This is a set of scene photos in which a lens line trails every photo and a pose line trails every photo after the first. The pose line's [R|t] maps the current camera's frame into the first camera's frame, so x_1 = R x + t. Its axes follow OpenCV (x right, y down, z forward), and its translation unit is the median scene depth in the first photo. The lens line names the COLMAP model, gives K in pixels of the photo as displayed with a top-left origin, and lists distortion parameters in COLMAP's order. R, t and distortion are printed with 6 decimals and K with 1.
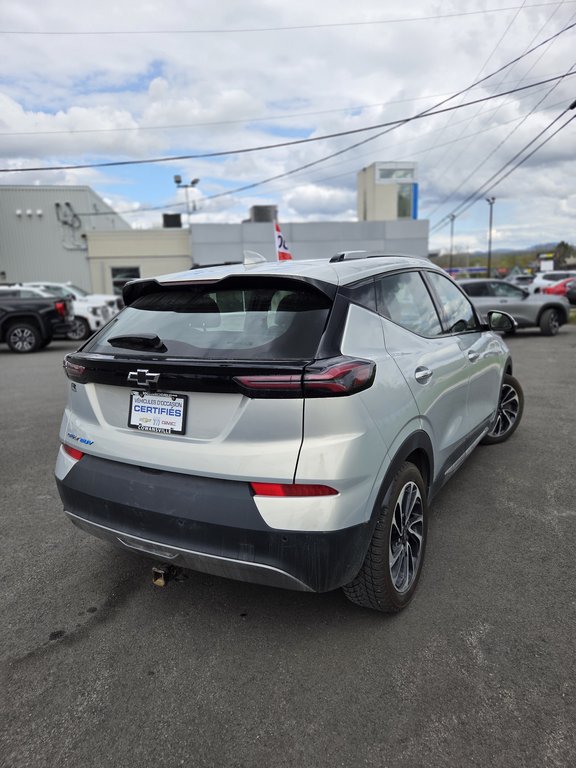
lens RADIAL K [[505.9, 0, 290.7], [0, 505.9, 382.5], [0, 0, 1]] dist [0.061454, -0.041171]
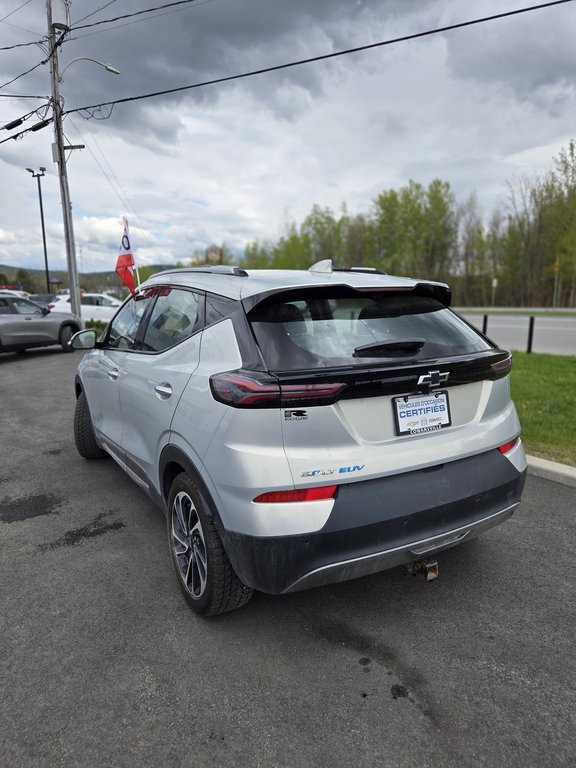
lens RADIAL K [[511.7, 0, 288.0], [0, 511.7, 384.0], [0, 0, 1]] dist [0.055695, -0.037694]
pose [[0.487995, -0.117512, 0.864900, -1.283969], [0.148206, 0.987663, 0.050570, -0.092266], [-0.860172, 0.103505, 0.499391, 0.699351]]
